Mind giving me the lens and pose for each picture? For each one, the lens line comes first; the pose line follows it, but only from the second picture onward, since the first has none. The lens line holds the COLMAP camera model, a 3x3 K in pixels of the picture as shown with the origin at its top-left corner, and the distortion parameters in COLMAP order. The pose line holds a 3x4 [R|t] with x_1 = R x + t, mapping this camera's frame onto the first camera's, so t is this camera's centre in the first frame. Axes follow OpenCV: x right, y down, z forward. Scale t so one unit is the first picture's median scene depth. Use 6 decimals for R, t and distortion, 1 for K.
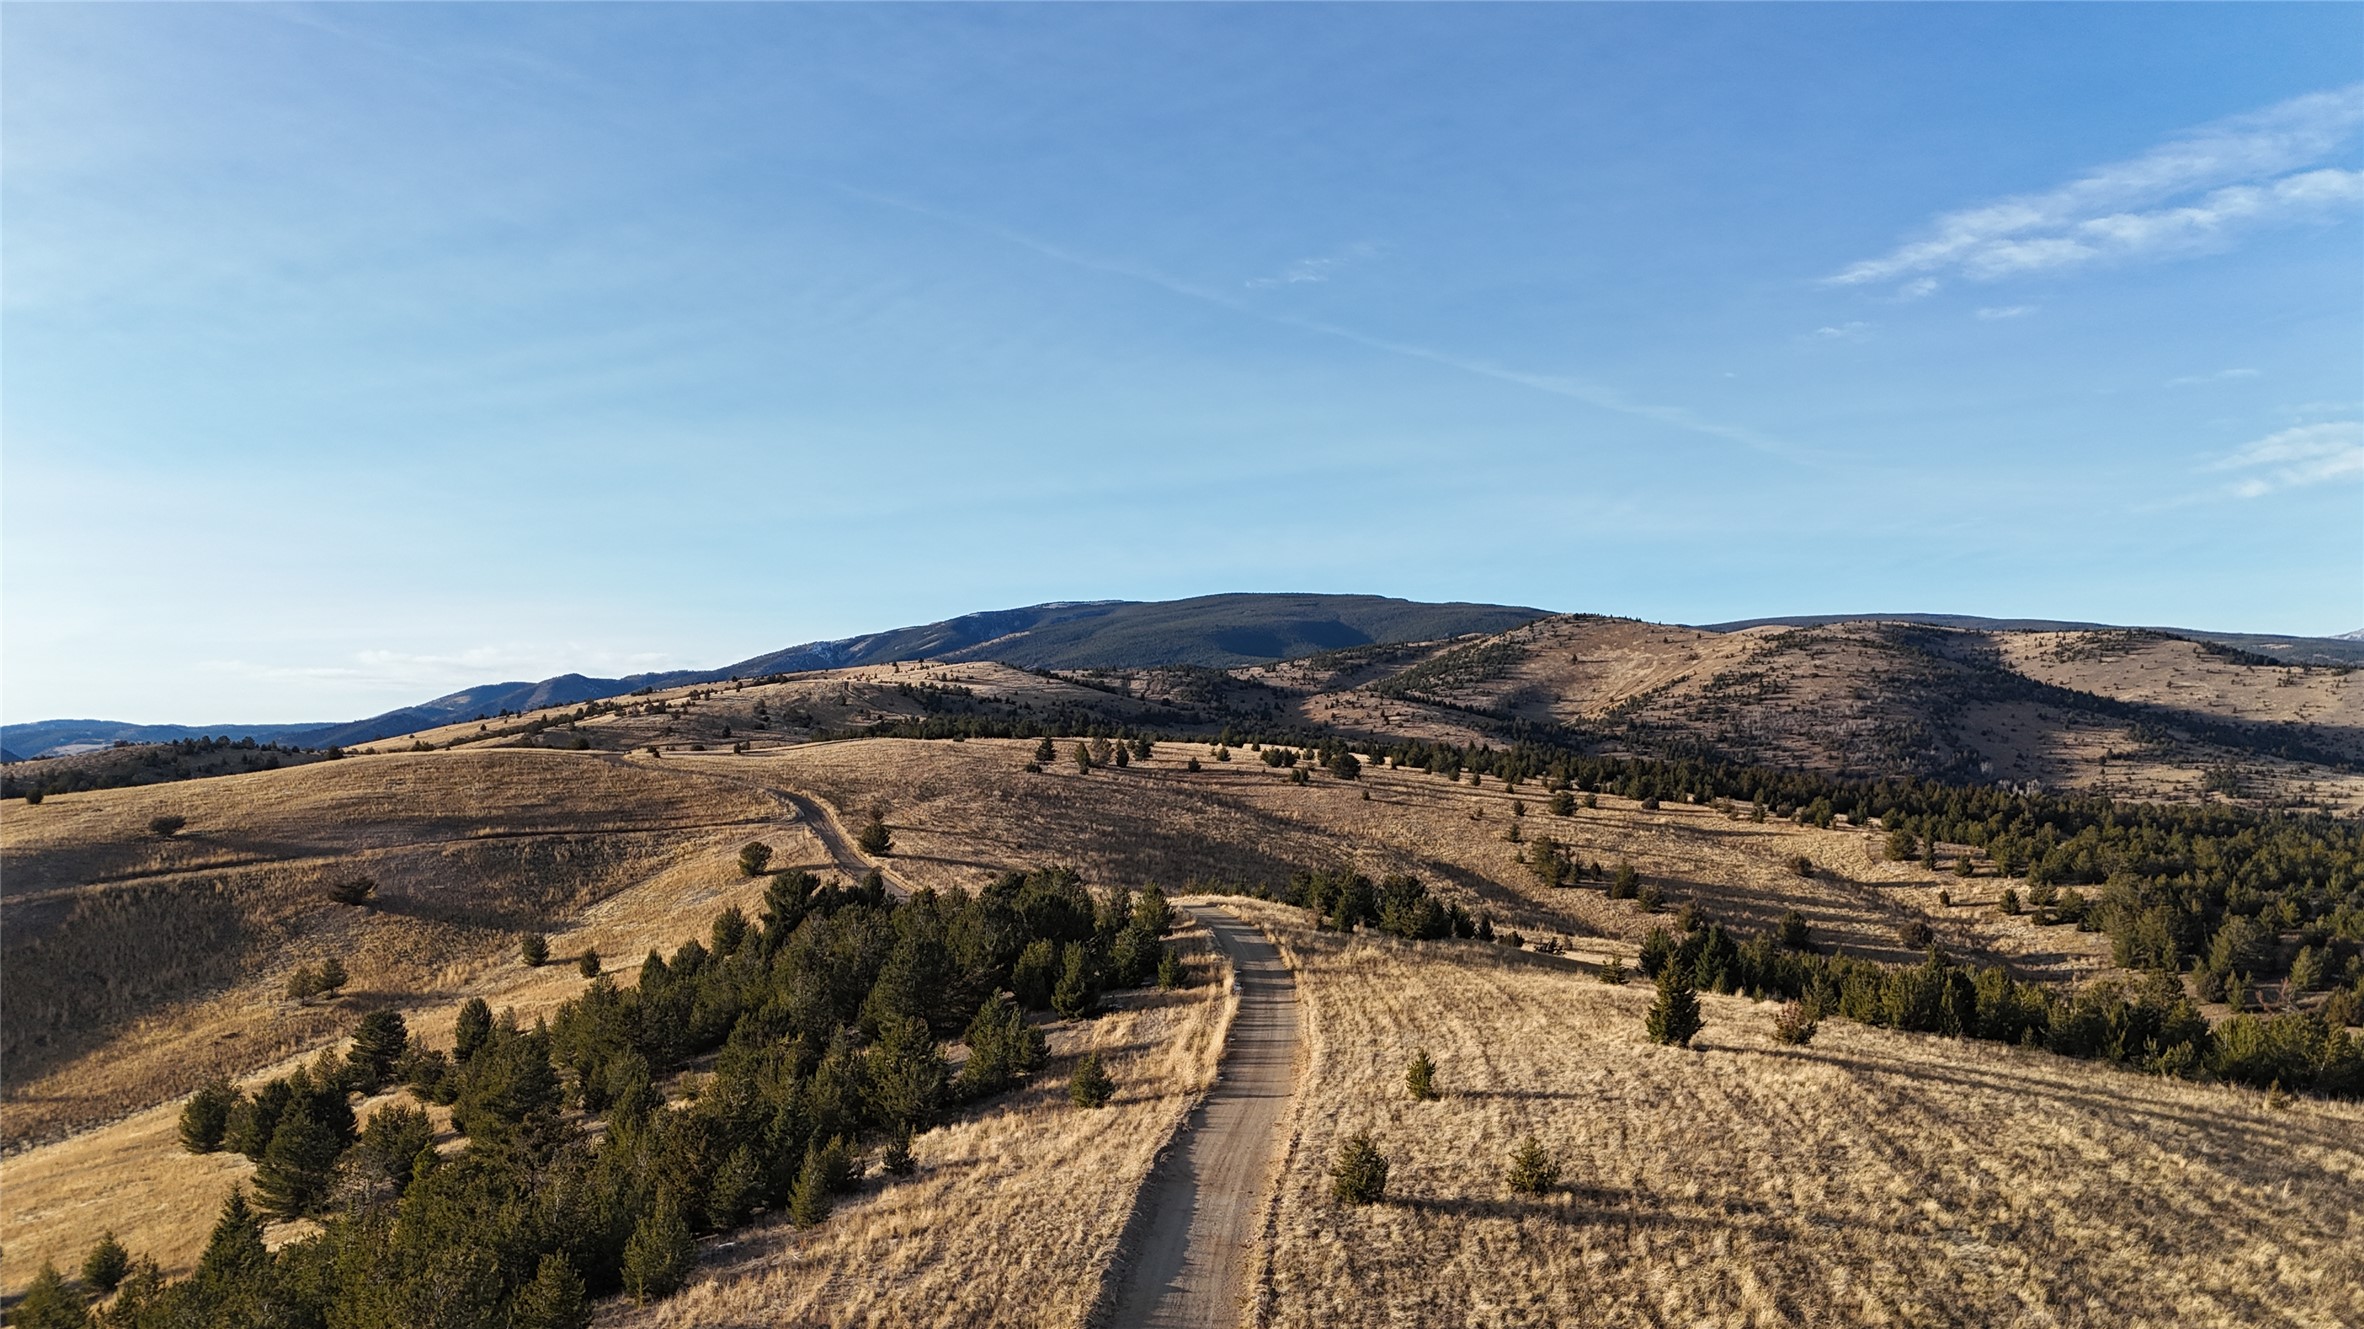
lens RADIAL K [[1725.1, 0, 1191.2], [0, 1725.1, 666.0], [0, 0, 1]] dist [0.080760, -0.074407]
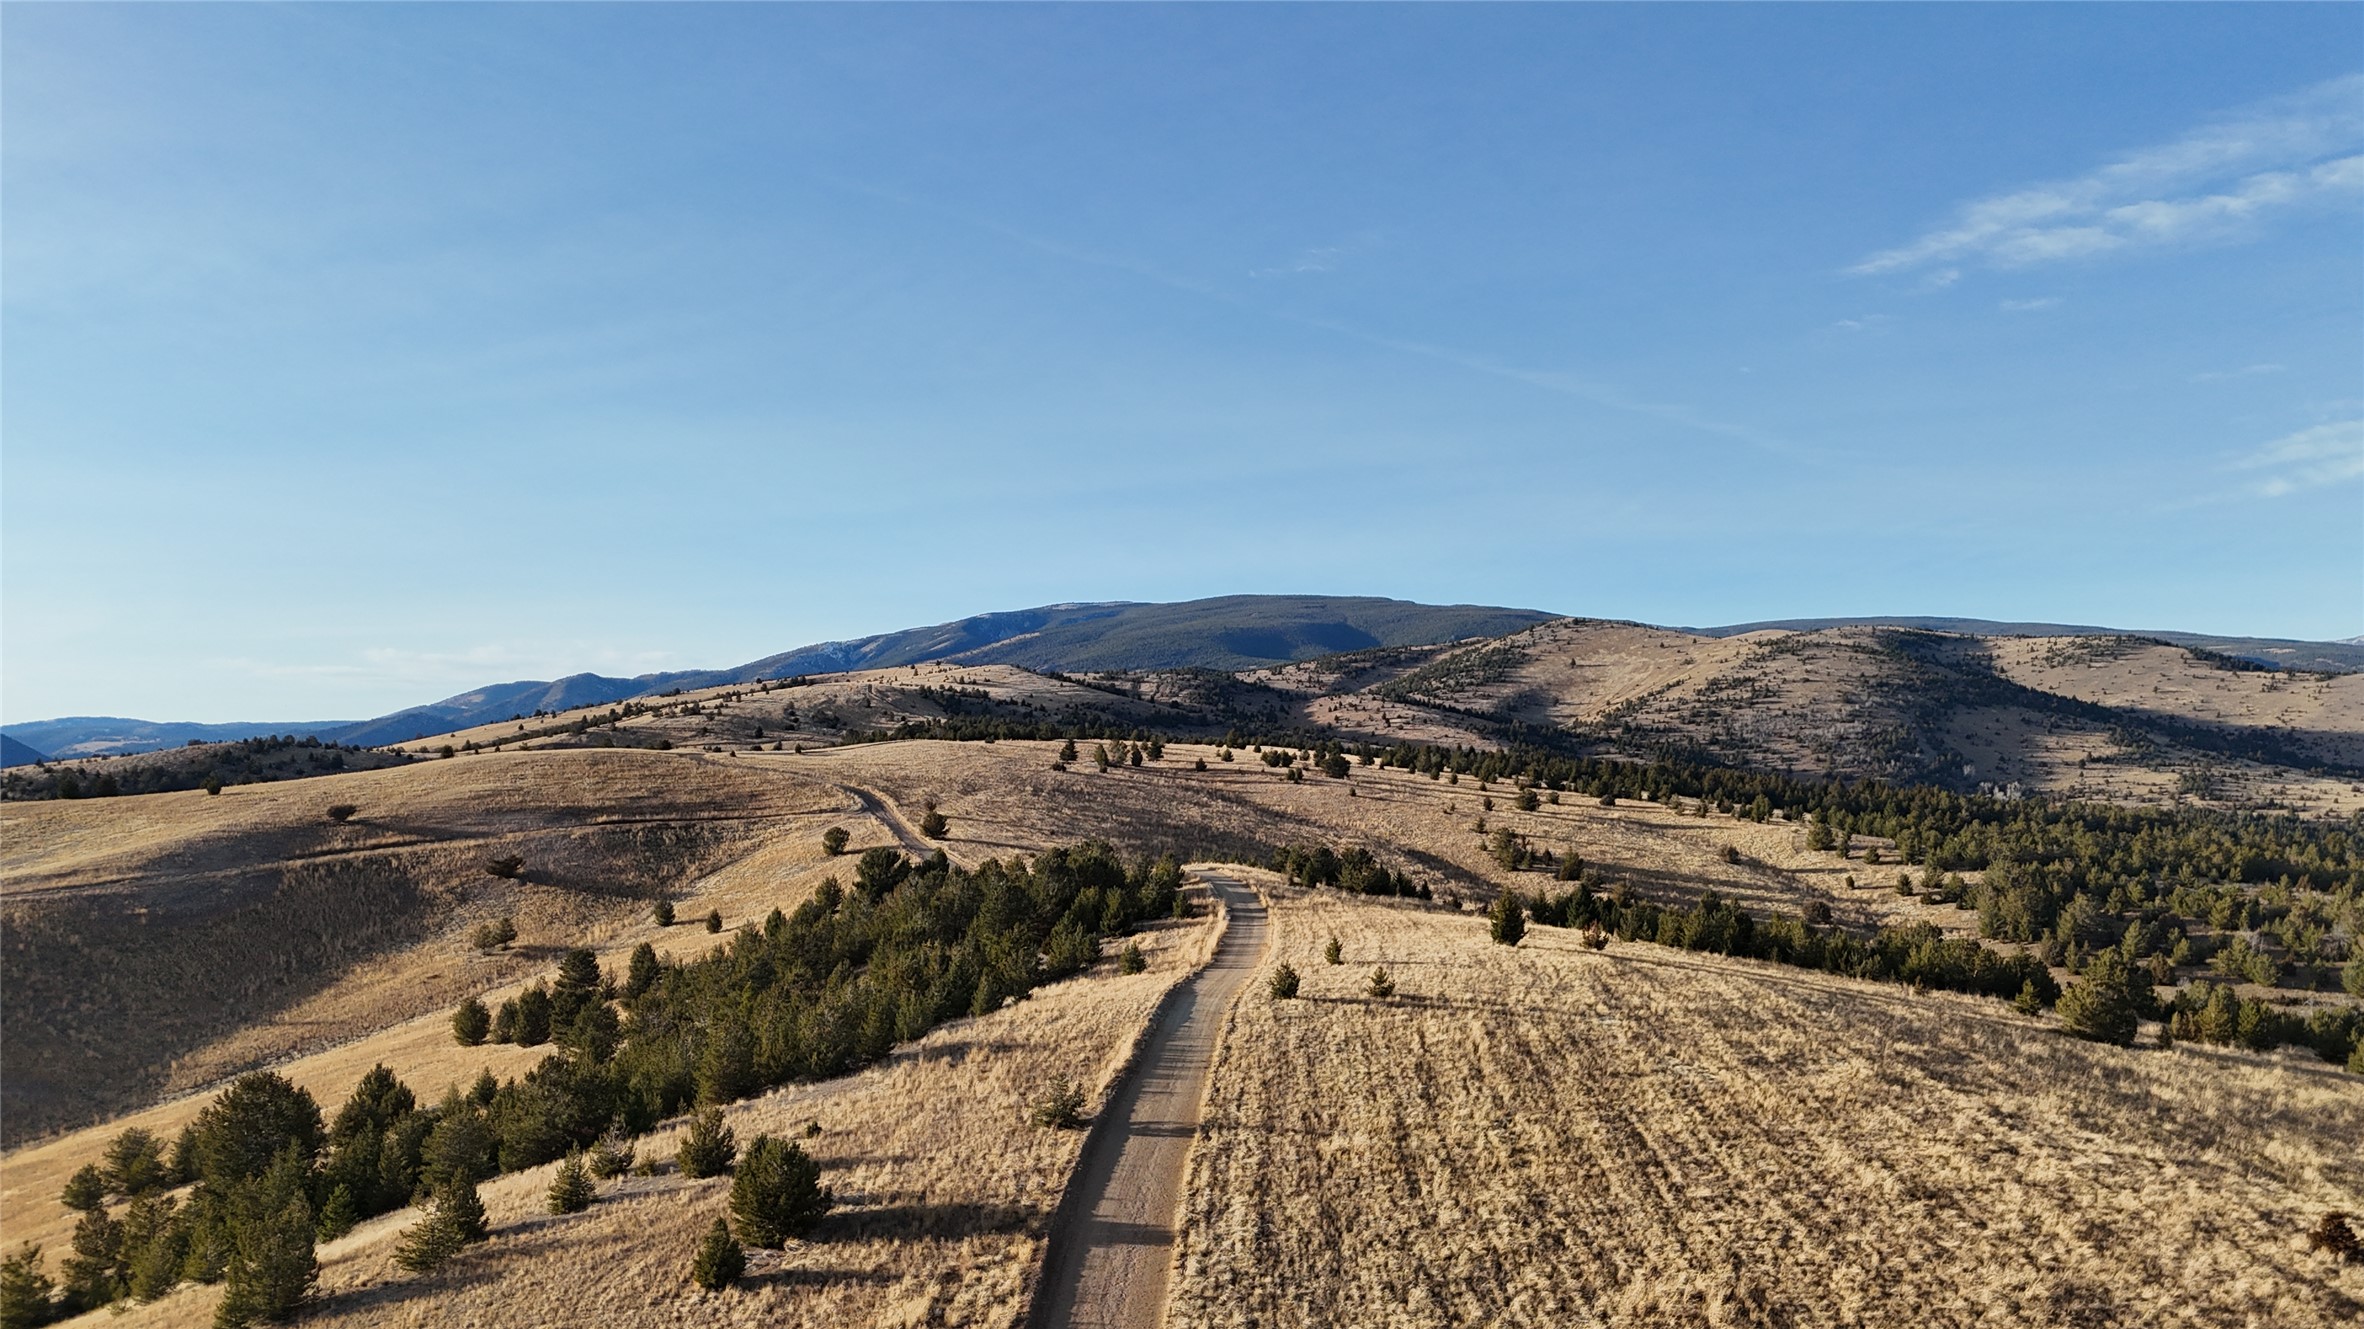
lens RADIAL K [[1725.1, 0, 1188.5], [0, 1725.1, 661.8], [0, 0, 1]] dist [0.080760, -0.074407]
pose [[0.999976, 0.002601, -0.006392, 0.000788], [-0.002619, 0.999993, -0.002690, -0.007153], [0.006385, 0.002706, 0.999976, -0.133256]]
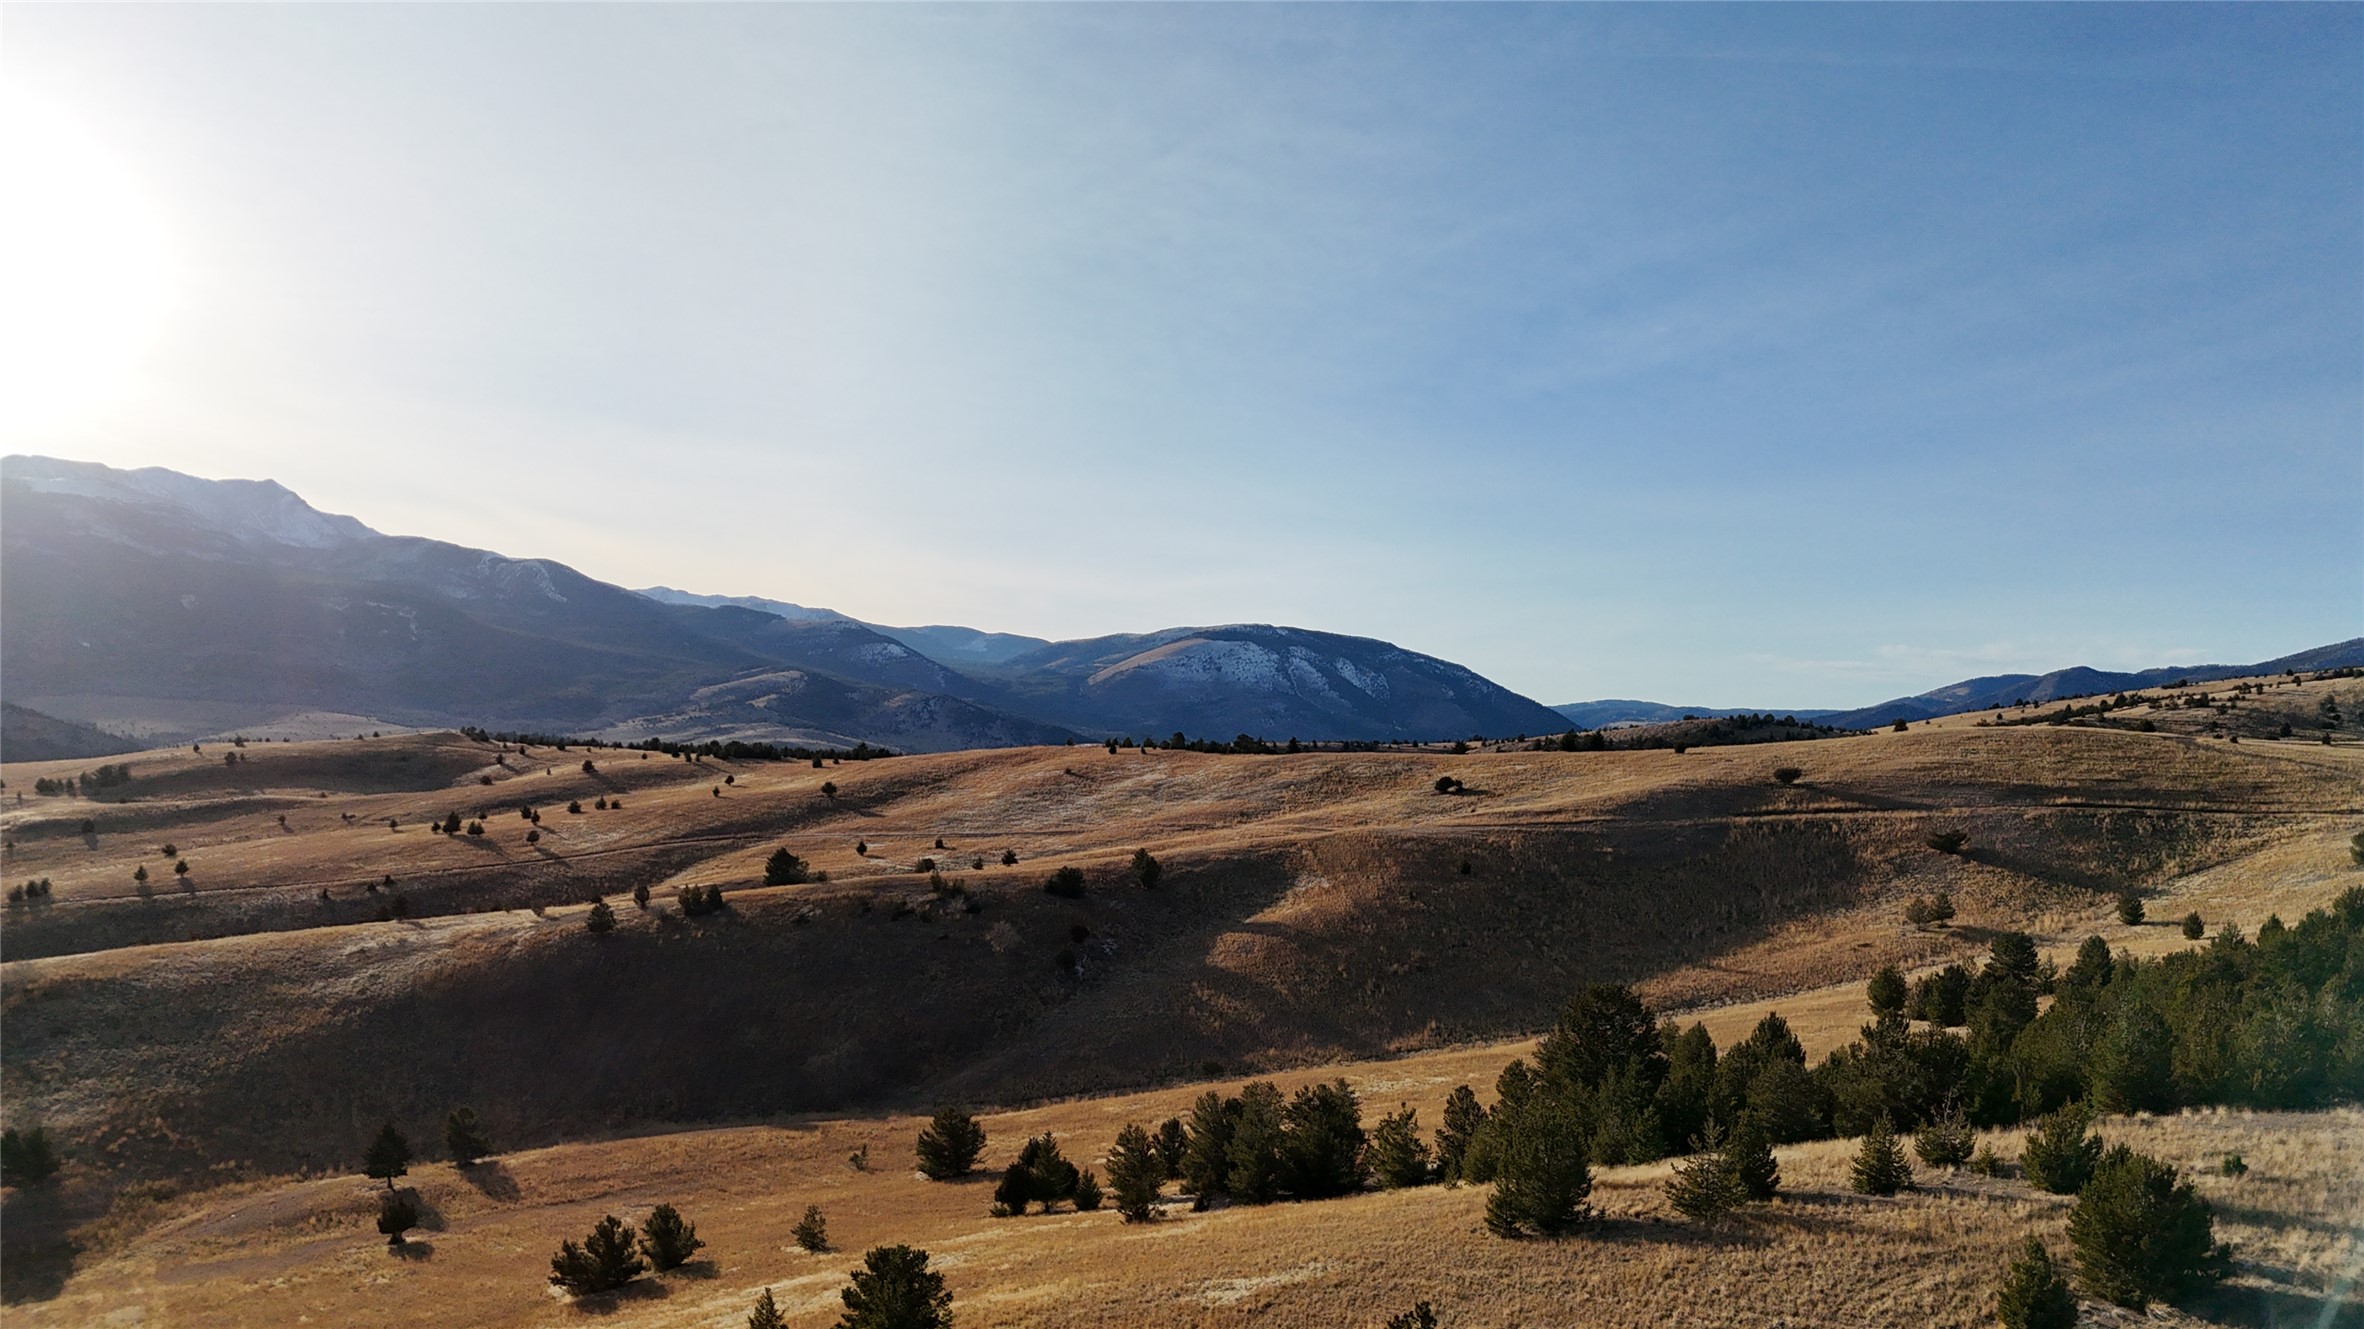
lens RADIAL K [[1725.1, 0, 1180.9], [0, 1725.1, 658.2], [0, 0, 1]] dist [0.080760, -0.074407]
pose [[0.686182, 0.009876, -0.727362, 0.001522], [-0.009689, 0.999943, 0.004437, 0.006427], [0.727365, 0.004003, 0.686239, -0.089719]]
